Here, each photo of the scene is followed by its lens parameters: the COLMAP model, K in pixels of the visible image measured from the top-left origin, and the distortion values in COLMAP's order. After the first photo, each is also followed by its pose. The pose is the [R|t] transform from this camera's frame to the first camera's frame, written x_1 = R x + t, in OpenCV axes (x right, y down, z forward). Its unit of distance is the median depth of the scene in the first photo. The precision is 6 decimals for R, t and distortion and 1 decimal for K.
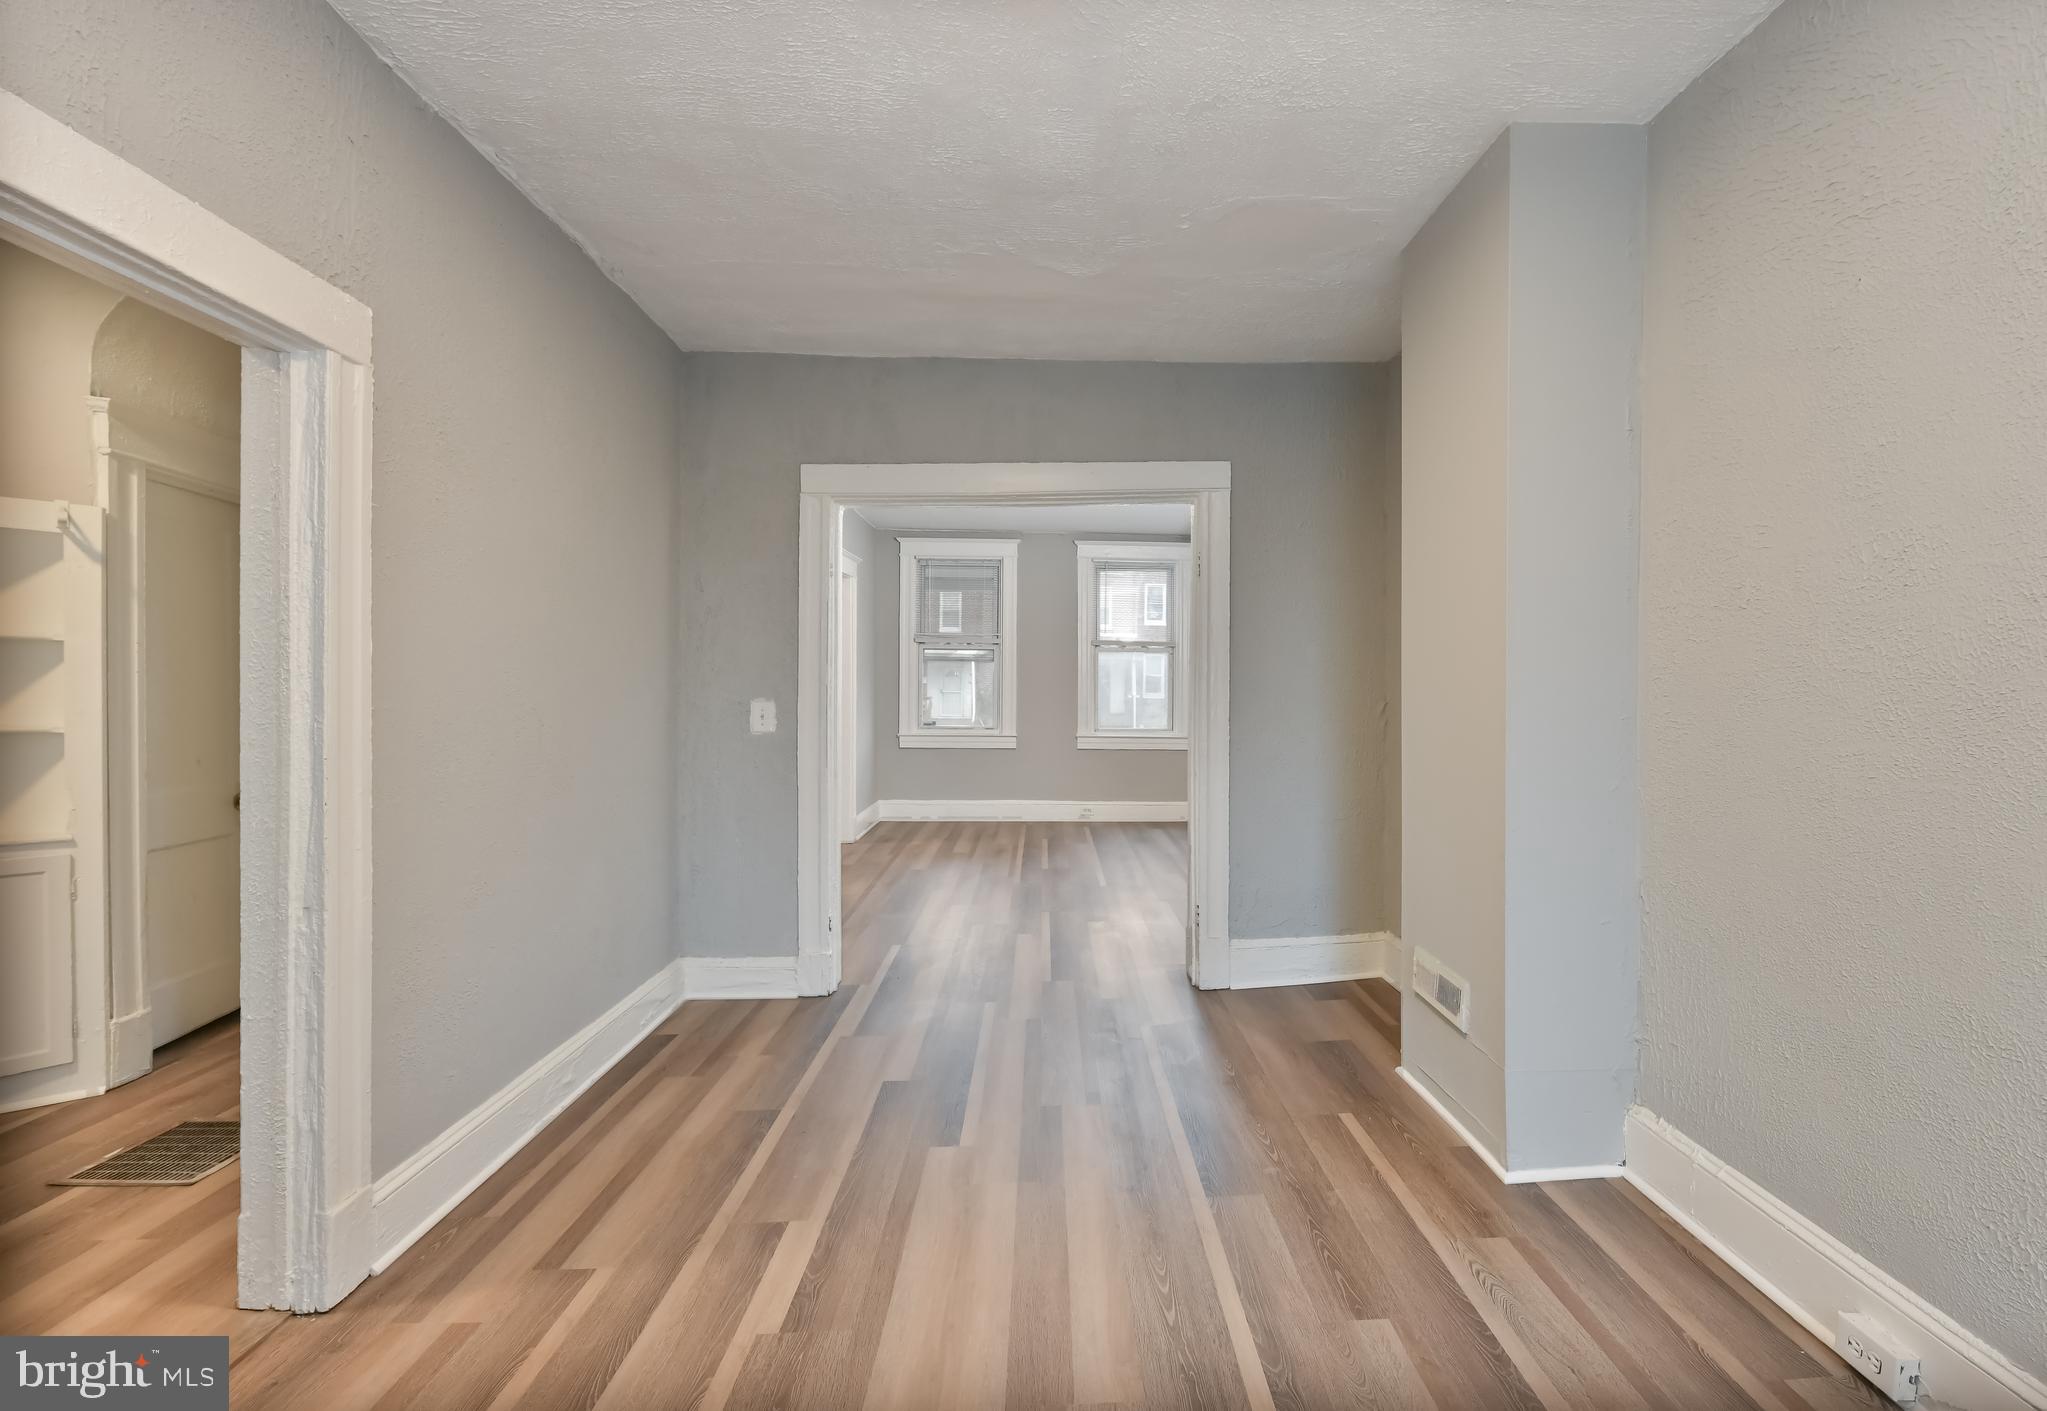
lens RADIAL K [[960.4, 0, 1023.5], [0, 960.4, 705.5], [0, 0, 1]] dist [0.021553, -0.019297]
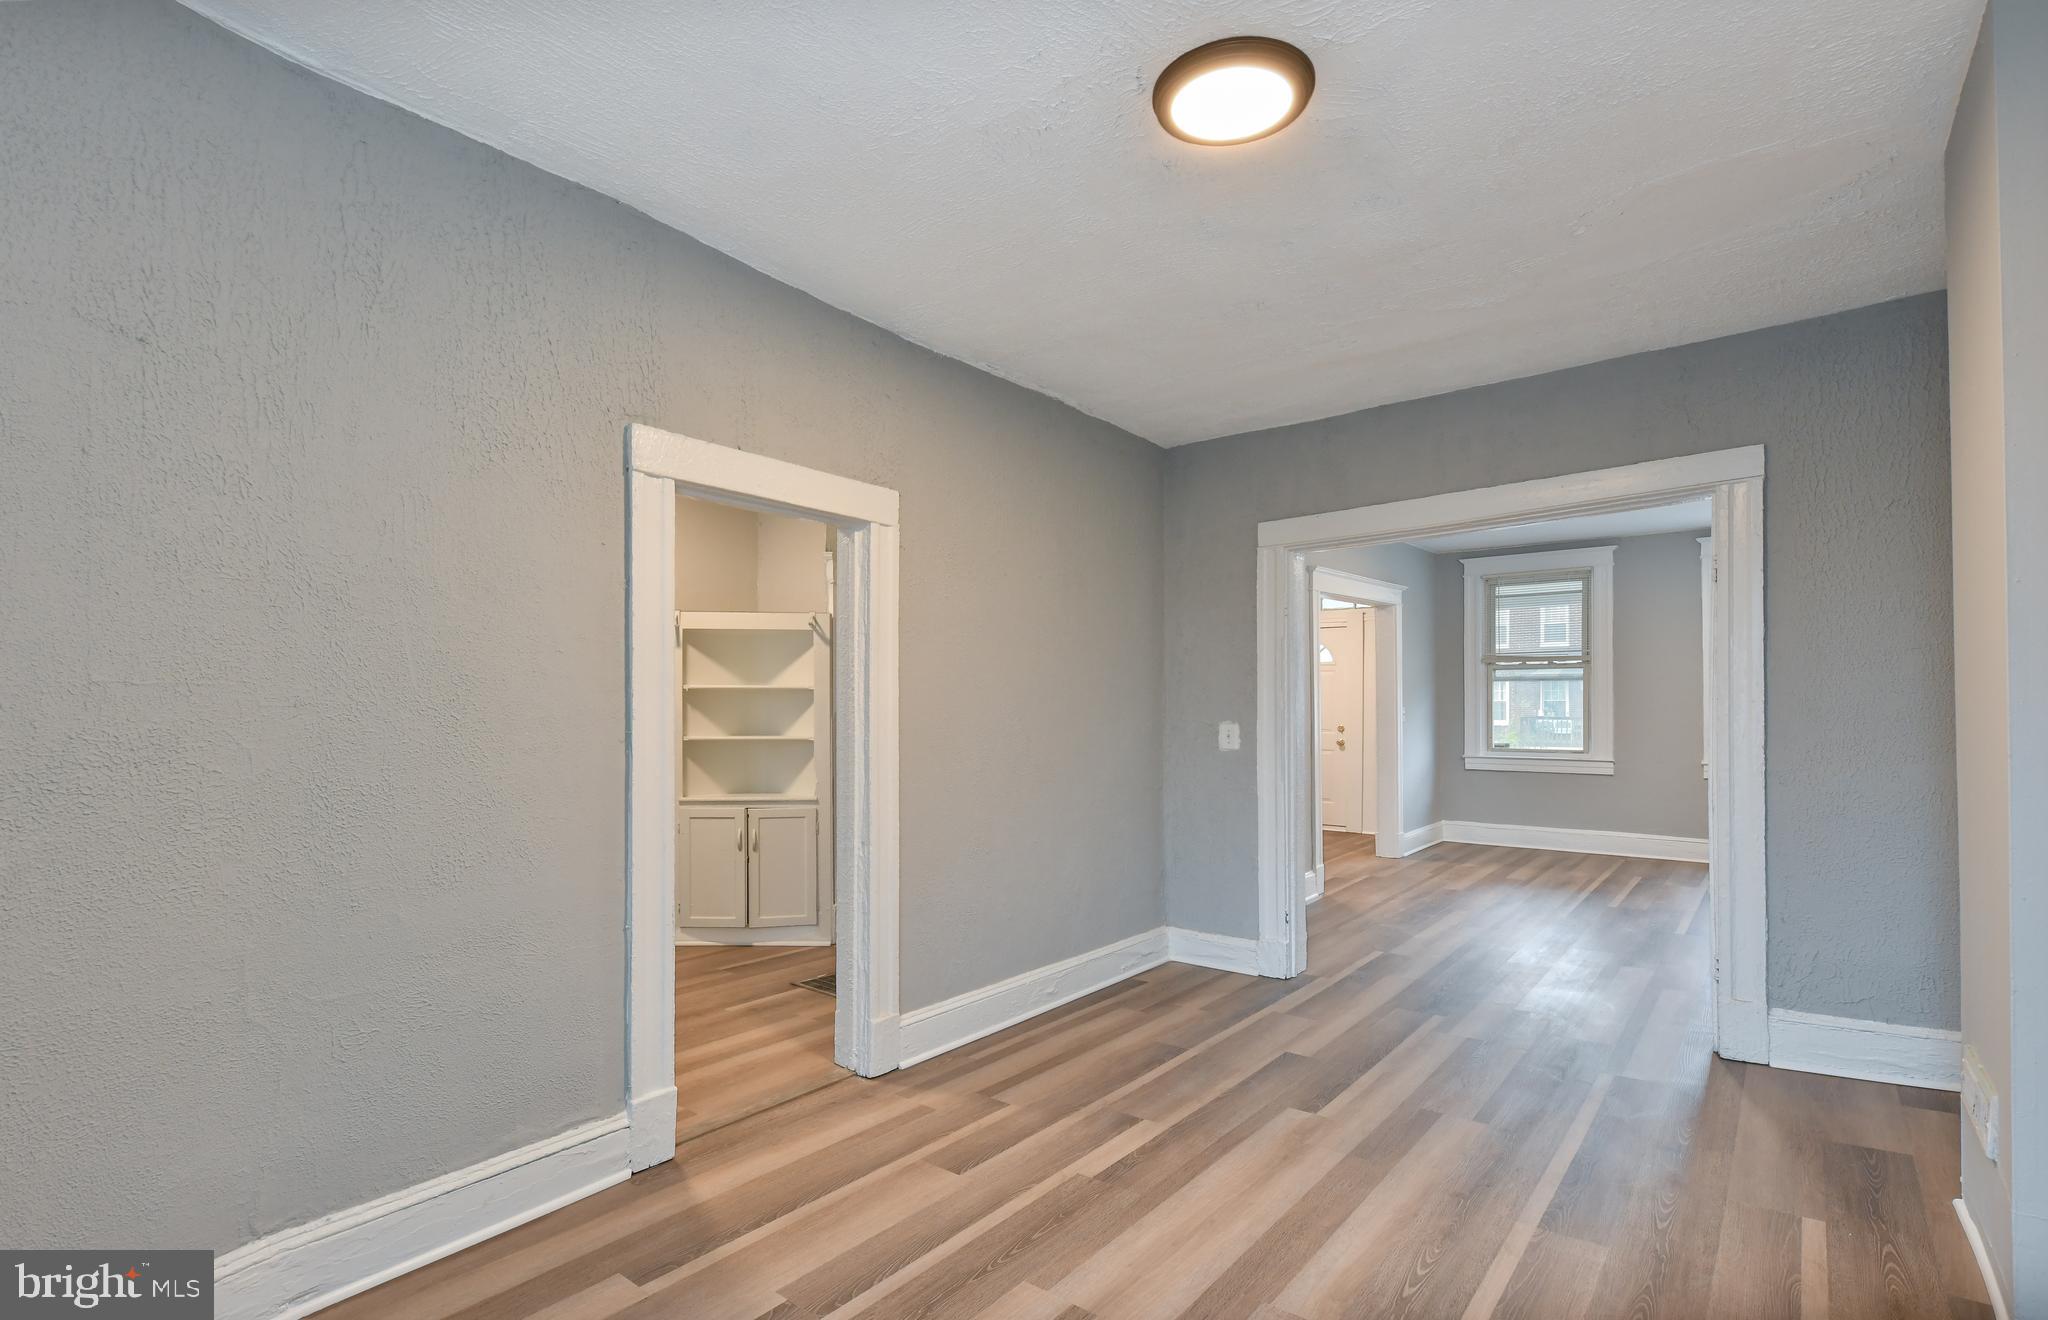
lens RADIAL K [[908.3, 0, 1024.3], [0, 908.3, 717.7], [0, 0, 1]] dist [0.000185, 0.000097]
pose [[0.770149, -0.000855, -0.637864, 0.351742], [-0.004140, 0.999971, -0.006339, -0.005014], [0.637851, 0.007522, 0.770123, -0.054318]]
